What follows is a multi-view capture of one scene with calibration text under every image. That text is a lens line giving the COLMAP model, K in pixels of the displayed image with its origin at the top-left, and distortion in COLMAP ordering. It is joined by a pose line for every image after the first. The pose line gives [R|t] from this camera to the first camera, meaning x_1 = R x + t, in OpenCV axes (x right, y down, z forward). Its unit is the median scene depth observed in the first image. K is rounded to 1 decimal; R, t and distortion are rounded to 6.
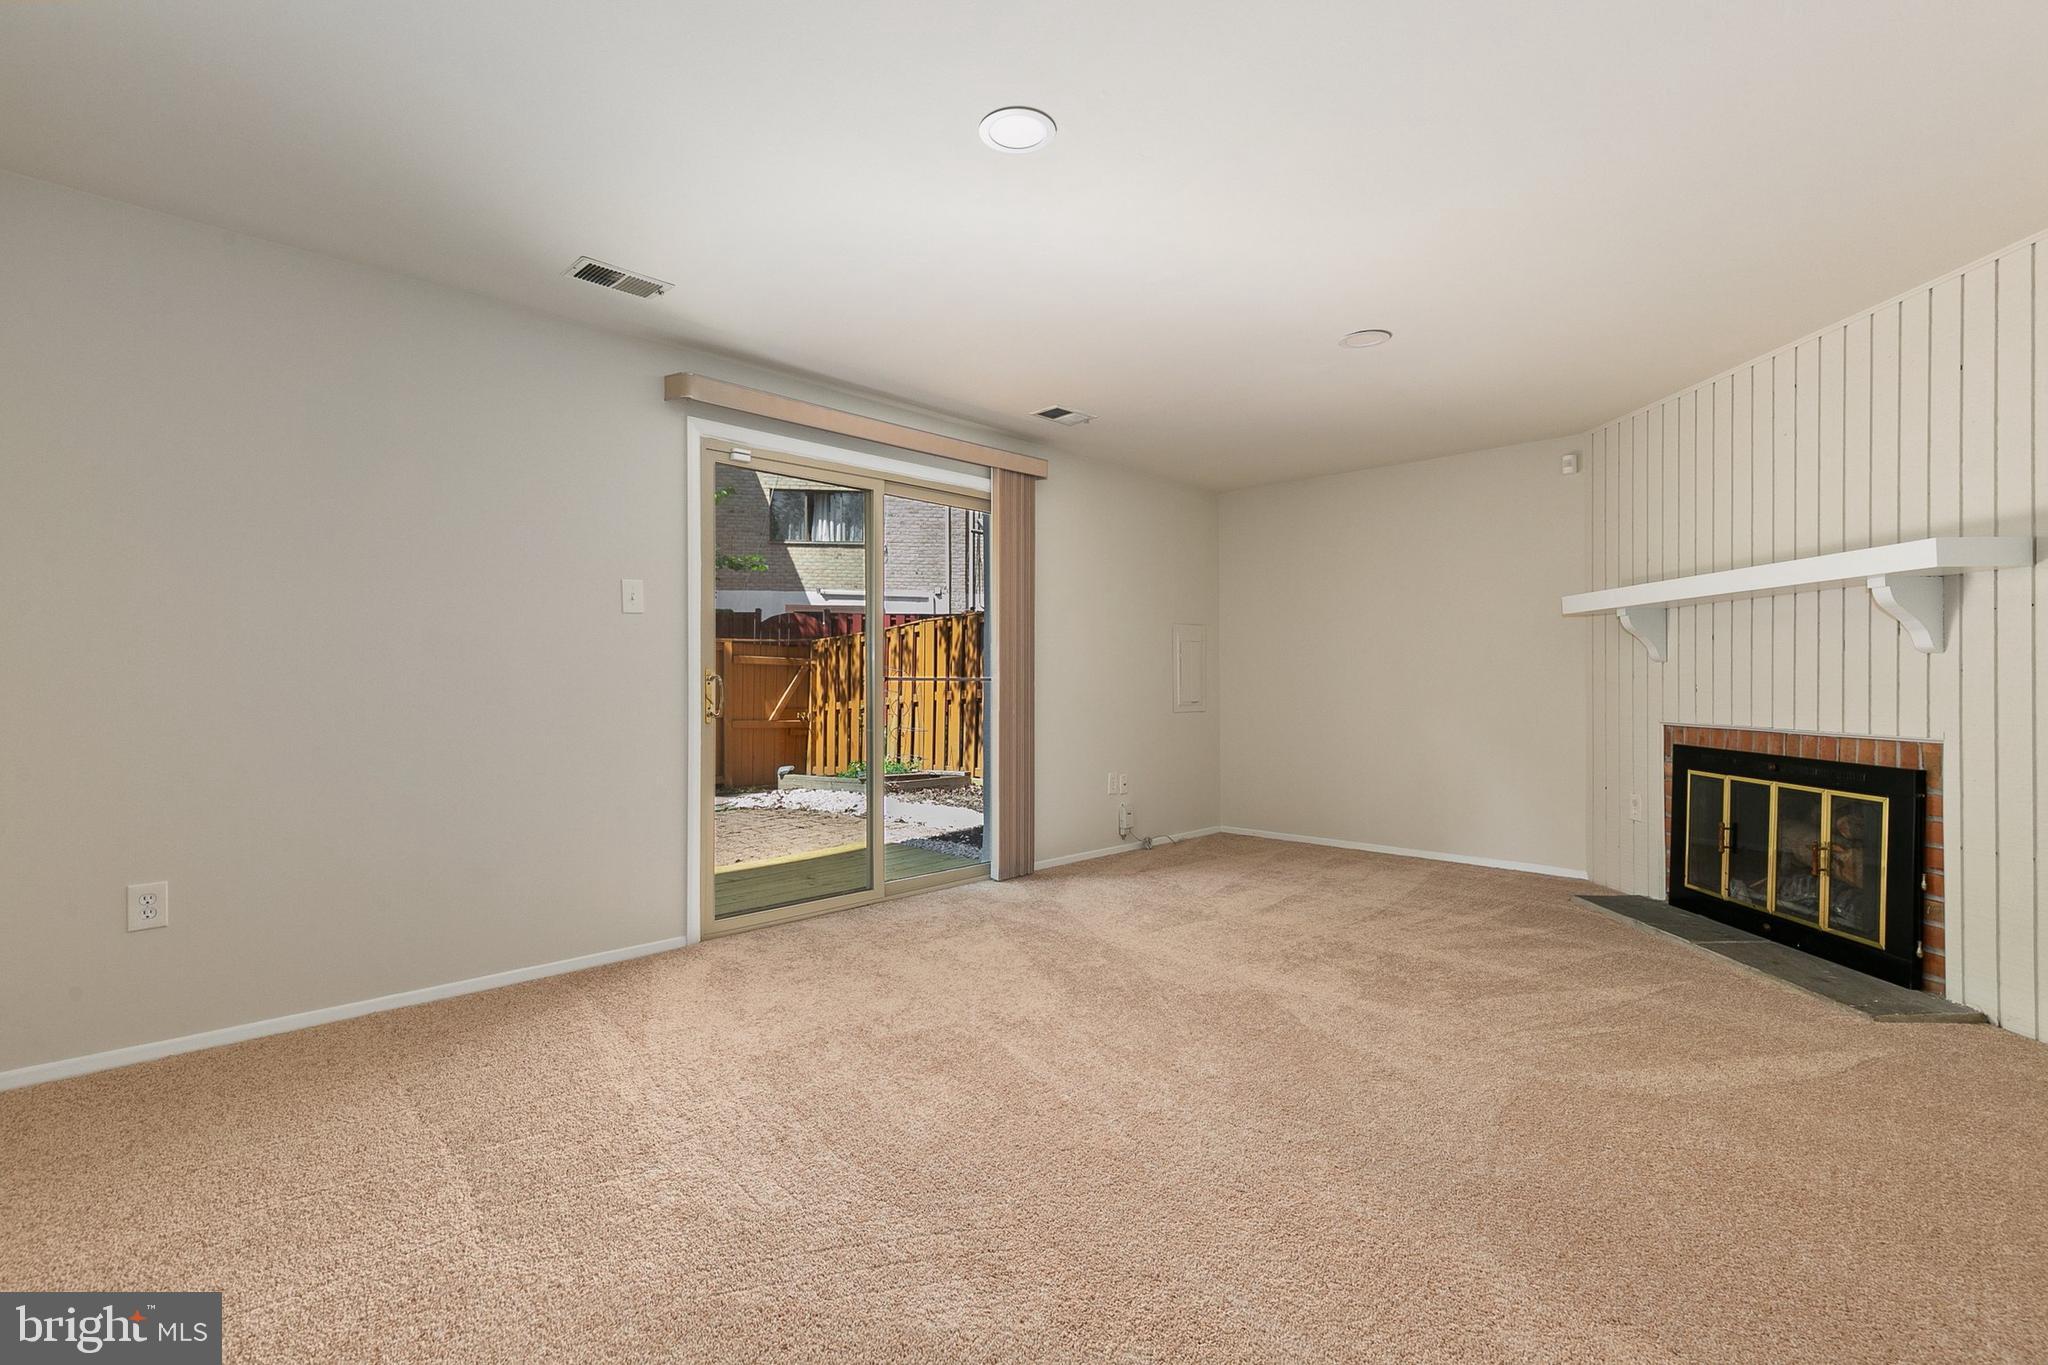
lens RADIAL K [[930.2, 0, 1027.4], [0, 930.2, 679.6], [0, 0, 1]] dist [0.009279, -0.002169]
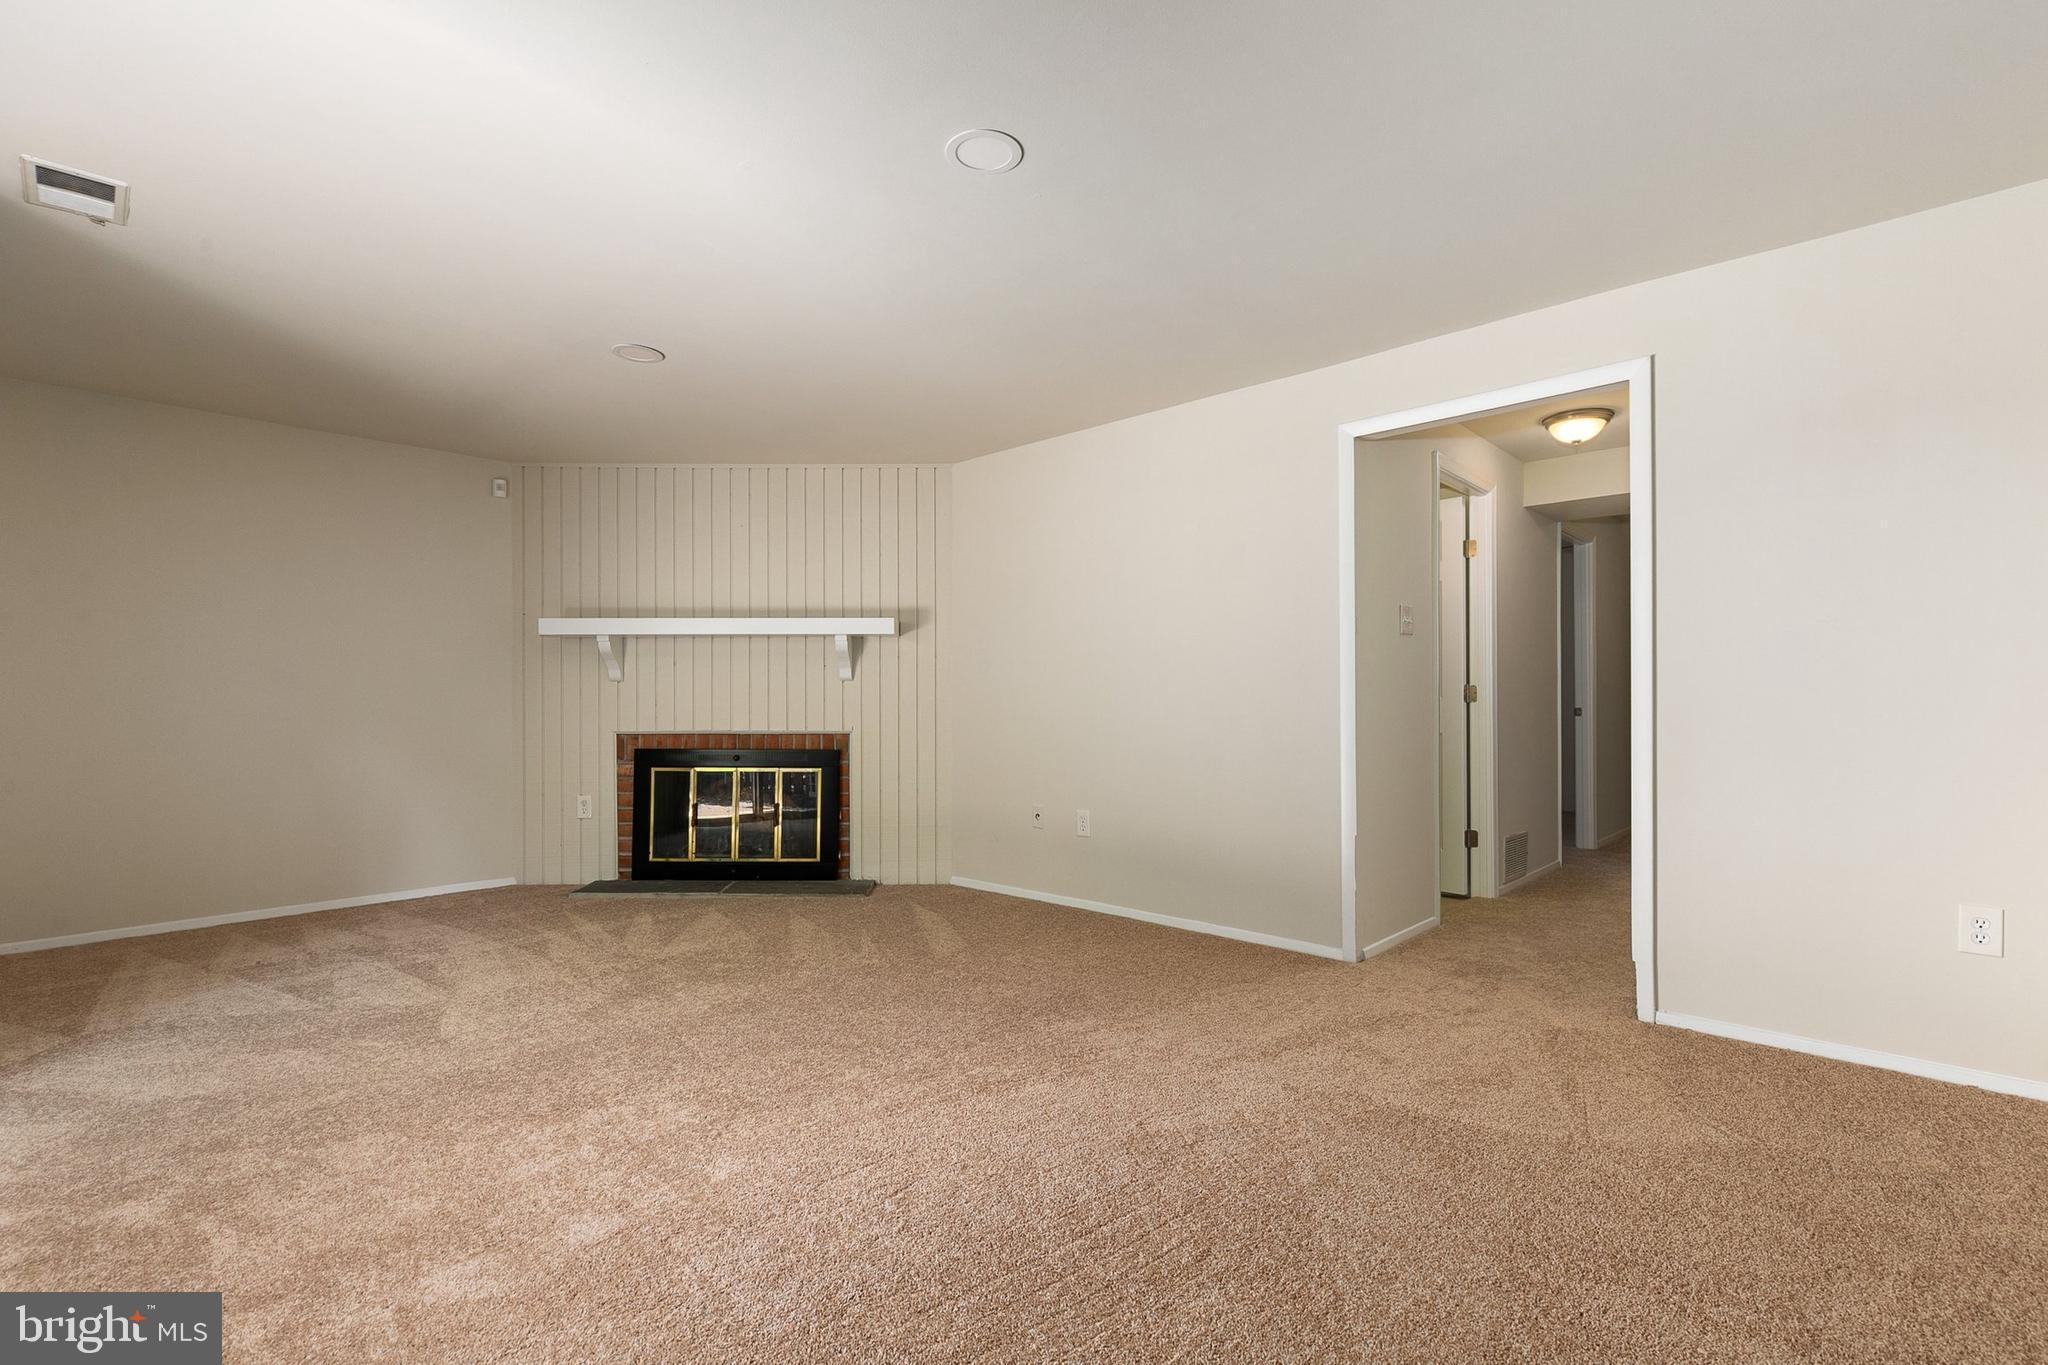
lens RADIAL K [[930.2, 0, 1027.3], [0, 930.2, 688.2], [0, 0, 1]] dist [0.009279, -0.002169]
pose [[0.002556, 0.001910, 0.999995, -0.696026], [-0.000436, 0.999998, -0.001909, -0.010470], [-0.999997, -0.000432, 0.002557, 0.628623]]
